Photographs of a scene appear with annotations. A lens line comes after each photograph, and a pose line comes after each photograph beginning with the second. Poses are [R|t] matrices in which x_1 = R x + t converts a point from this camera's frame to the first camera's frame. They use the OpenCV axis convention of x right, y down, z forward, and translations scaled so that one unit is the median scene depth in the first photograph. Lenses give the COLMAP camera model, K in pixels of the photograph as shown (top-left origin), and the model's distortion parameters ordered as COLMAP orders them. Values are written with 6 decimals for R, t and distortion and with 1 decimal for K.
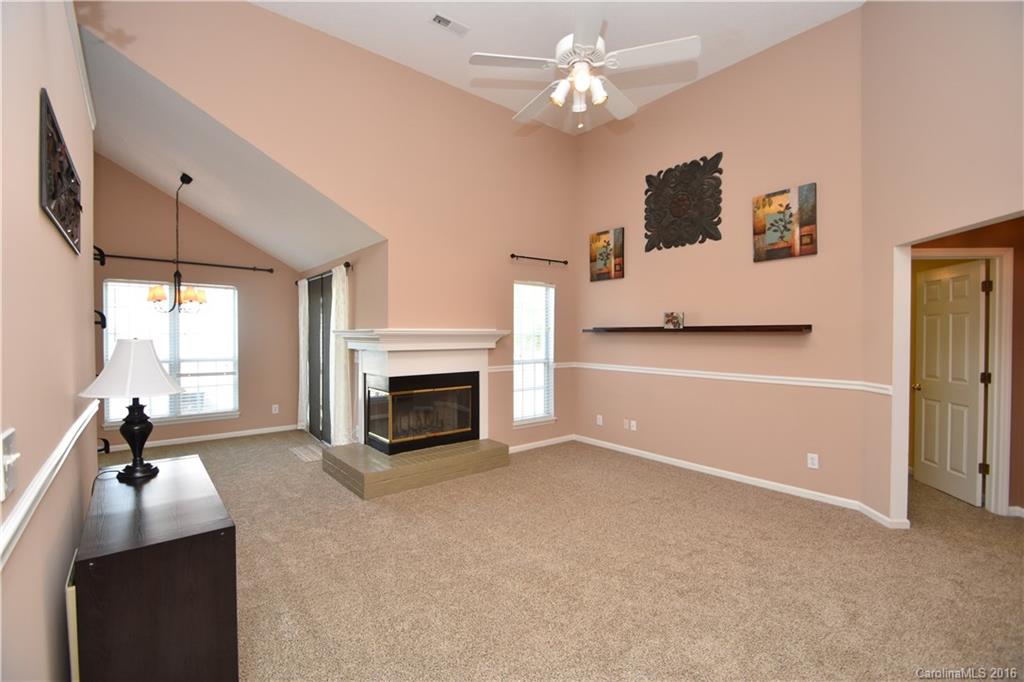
lens RADIAL K [[443.0, 0, 512.0], [0, 443.0, 341.0], [0, 0, 1]] dist [0.001460, -0.012323]
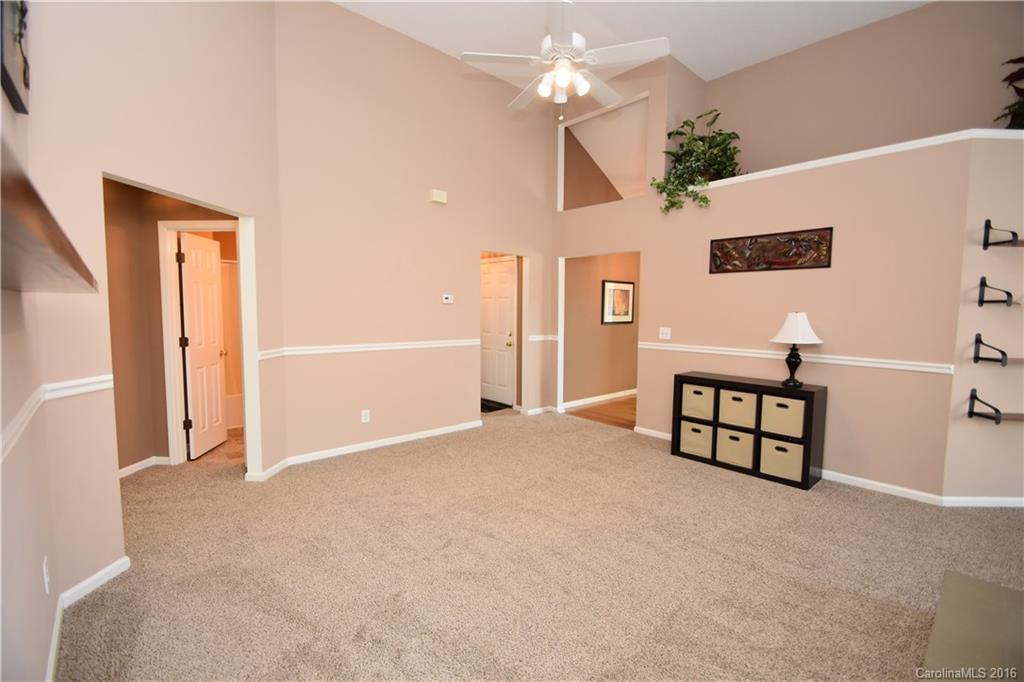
lens RADIAL K [[443.0, 0, 512.0], [0, 443.0, 341.0], [0, 0, 1]] dist [0.001460, -0.012323]
pose [[-0.998887, -0.013697, -0.045129, 0.241241], [-0.017501, 0.996225, 0.085022, -0.012624], [0.043795, 0.085717, -0.995357, 1.630288]]
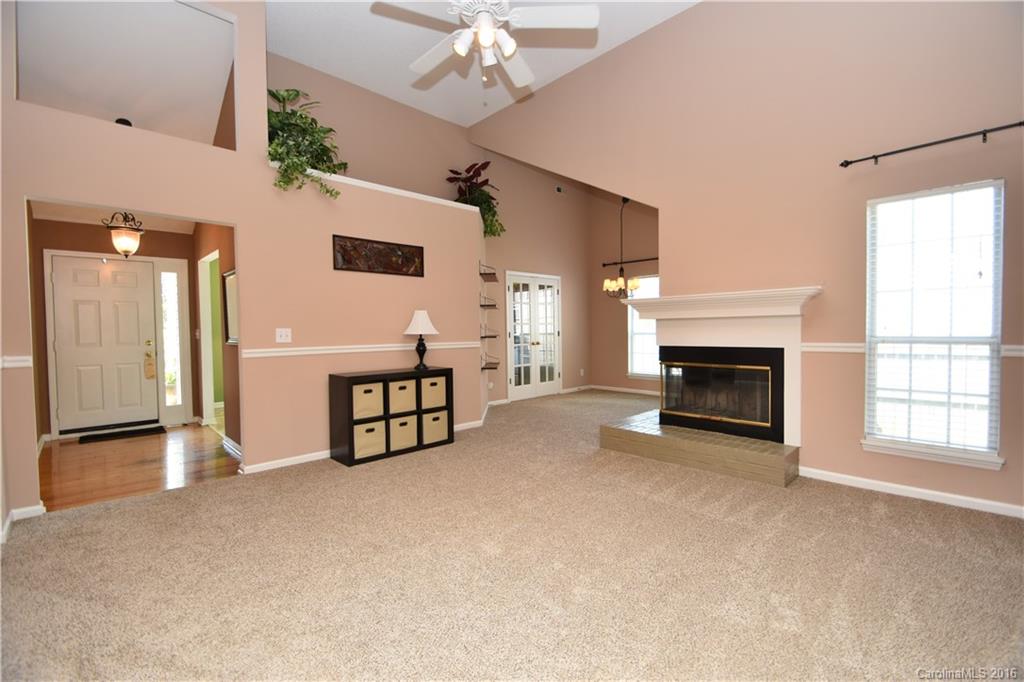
lens RADIAL K [[443.0, 0, 512.0], [0, 443.0, 341.0], [0, 0, 1]] dist [0.001460, -0.012323]
pose [[0.079617, 0.020548, -0.996614, 0.876445], [-0.001093, 0.999789, 0.020526, 0.063656], [0.996825, -0.000545, 0.079622, 0.750061]]
